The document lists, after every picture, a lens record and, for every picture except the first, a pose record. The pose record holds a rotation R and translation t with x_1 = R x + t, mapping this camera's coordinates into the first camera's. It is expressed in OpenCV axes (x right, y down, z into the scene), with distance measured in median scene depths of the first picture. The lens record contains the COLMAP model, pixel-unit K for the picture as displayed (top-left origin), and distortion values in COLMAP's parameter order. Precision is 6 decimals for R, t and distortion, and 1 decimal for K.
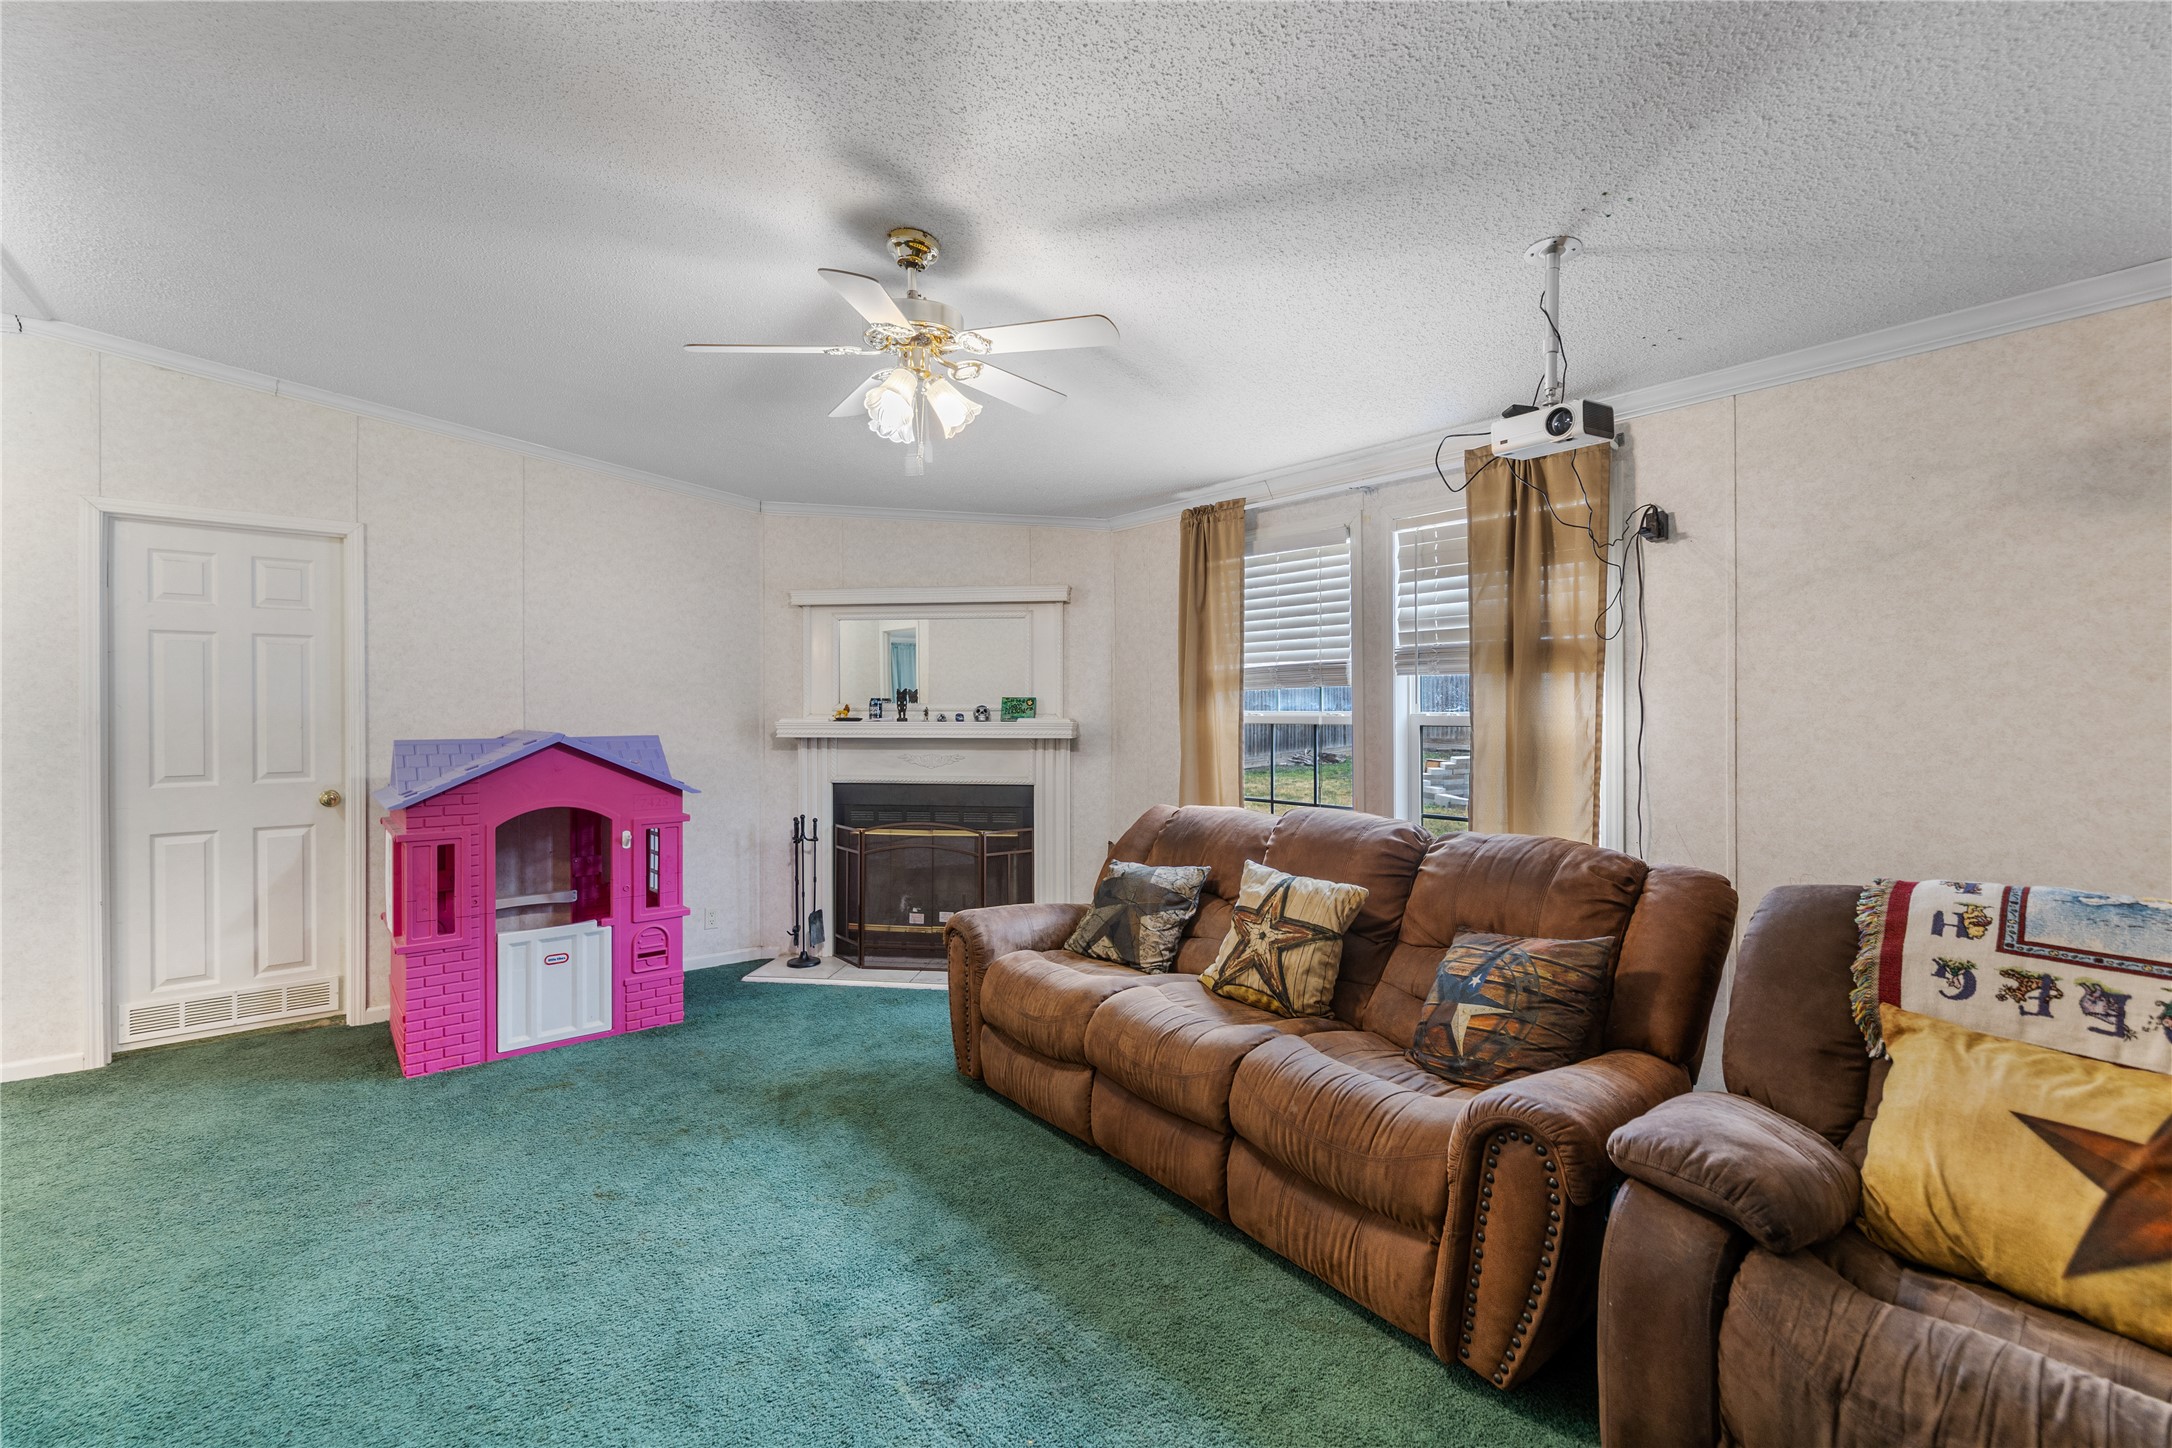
lens RADIAL K [[965.2, 0, 1079.2], [0, 965.2, 708.0], [0, 0, 1]] dist [-0.002078, -0.000623]
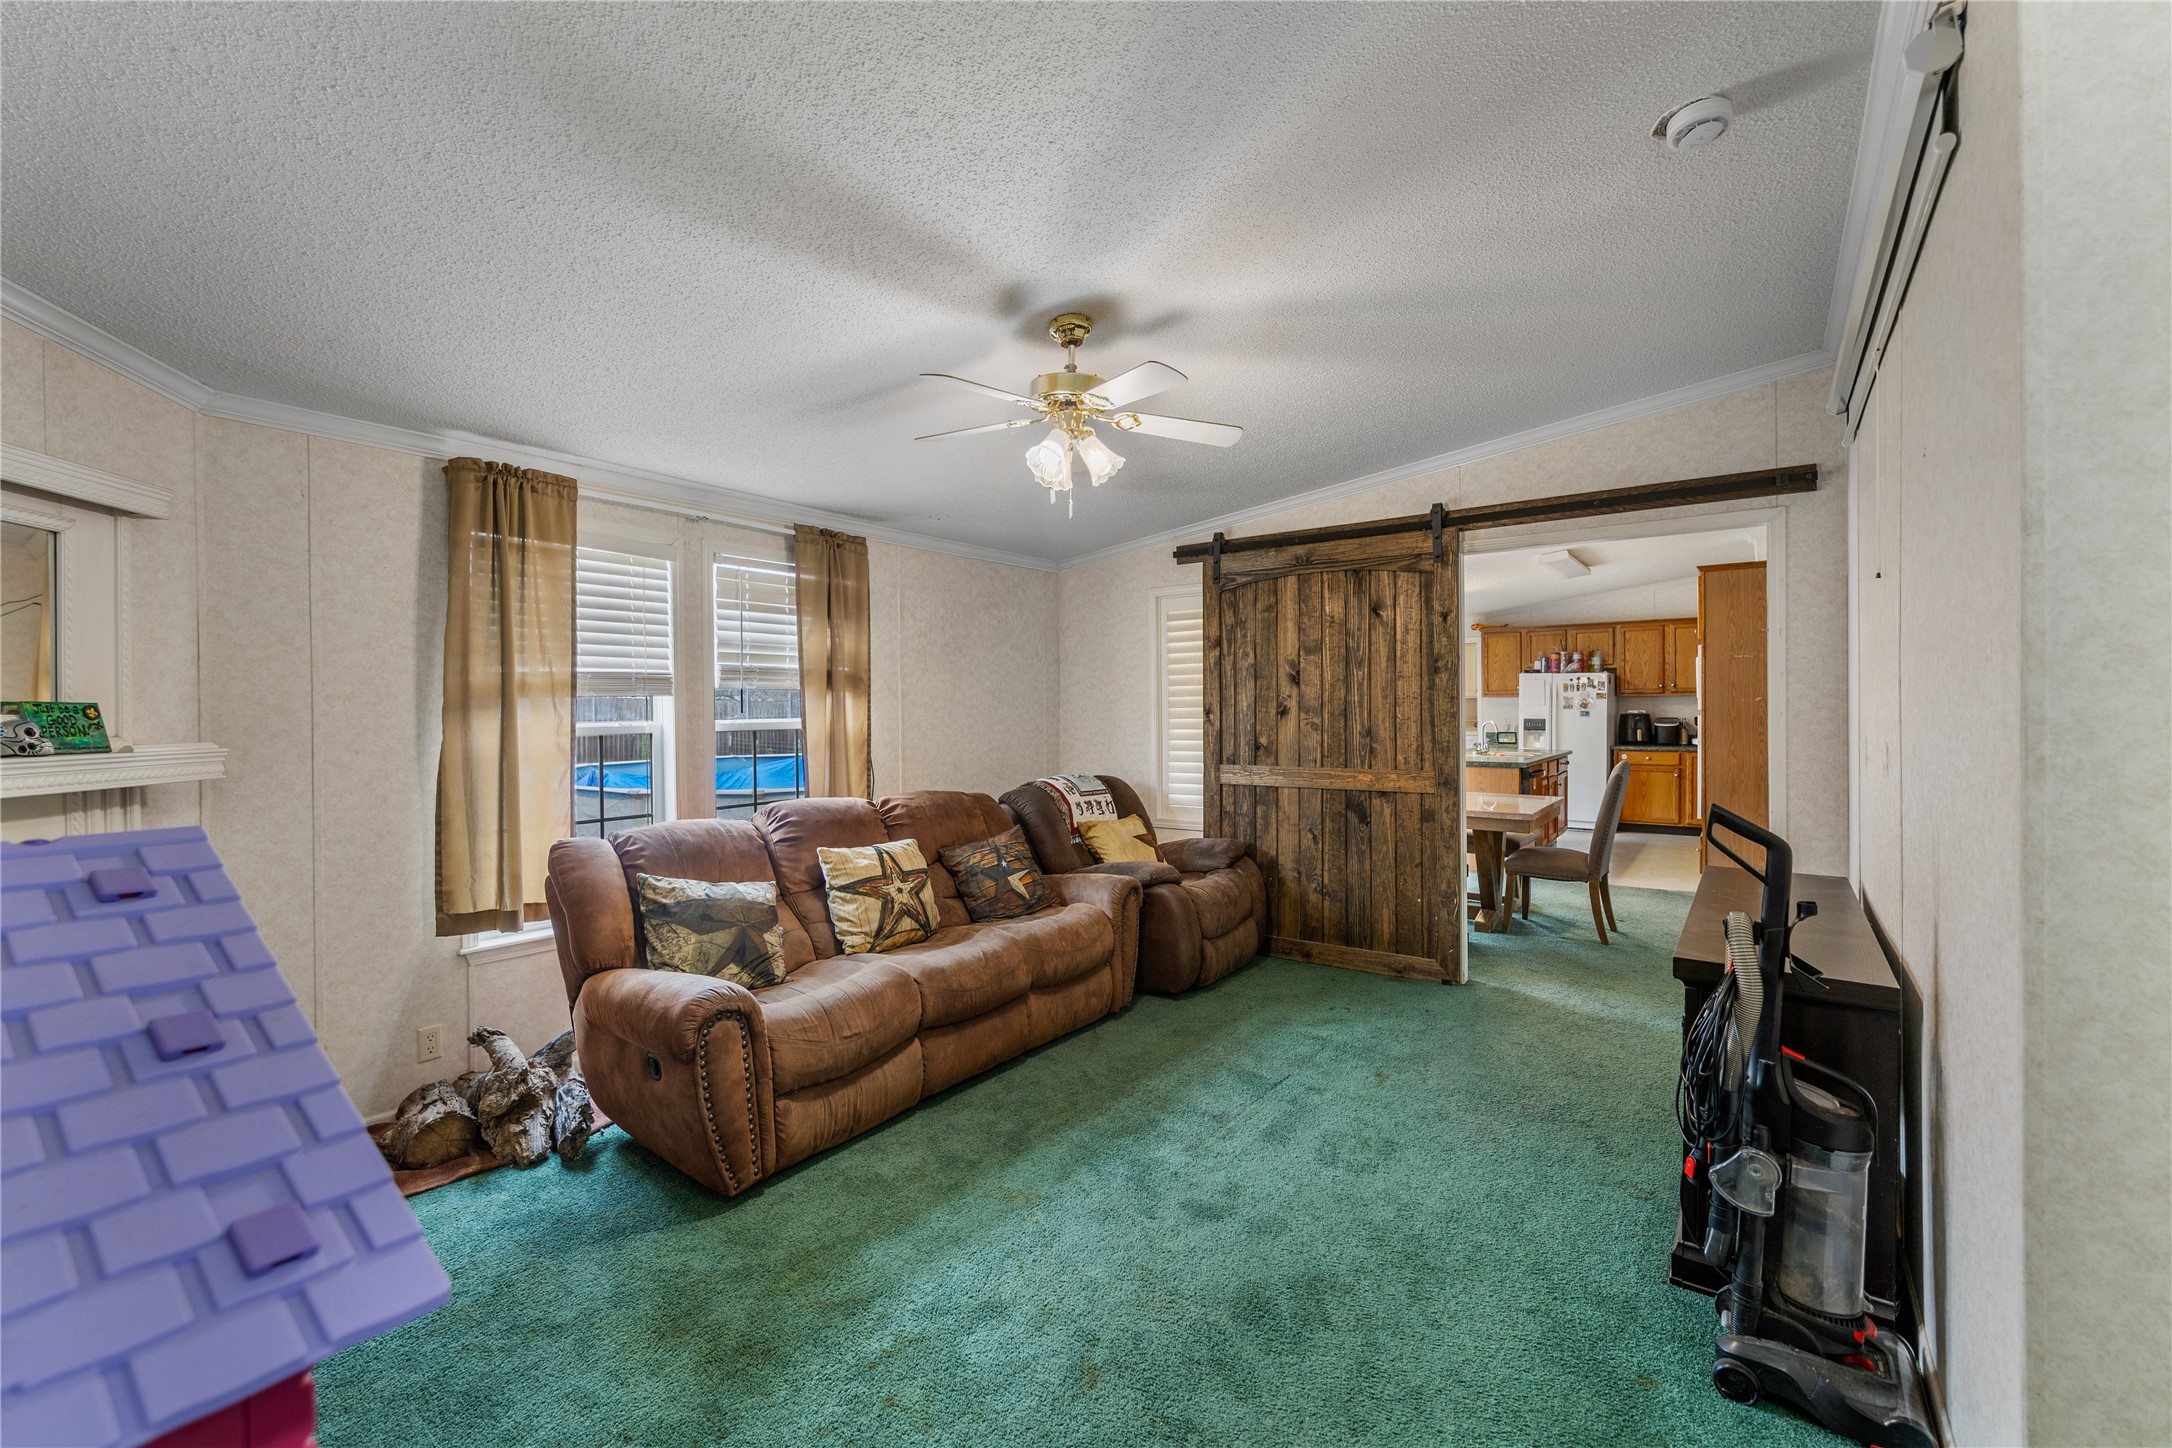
lens RADIAL K [[965.2, 0, 1079.2], [0, 965.2, 708.0], [0, 0, 1]] dist [-0.002078, -0.000623]
pose [[-0.296313, 0.006805, 0.955066, -1.000746], [0.011687, 0.999926, -0.003499, -0.001216], [-0.955019, 0.010125, -0.296371, 1.028242]]
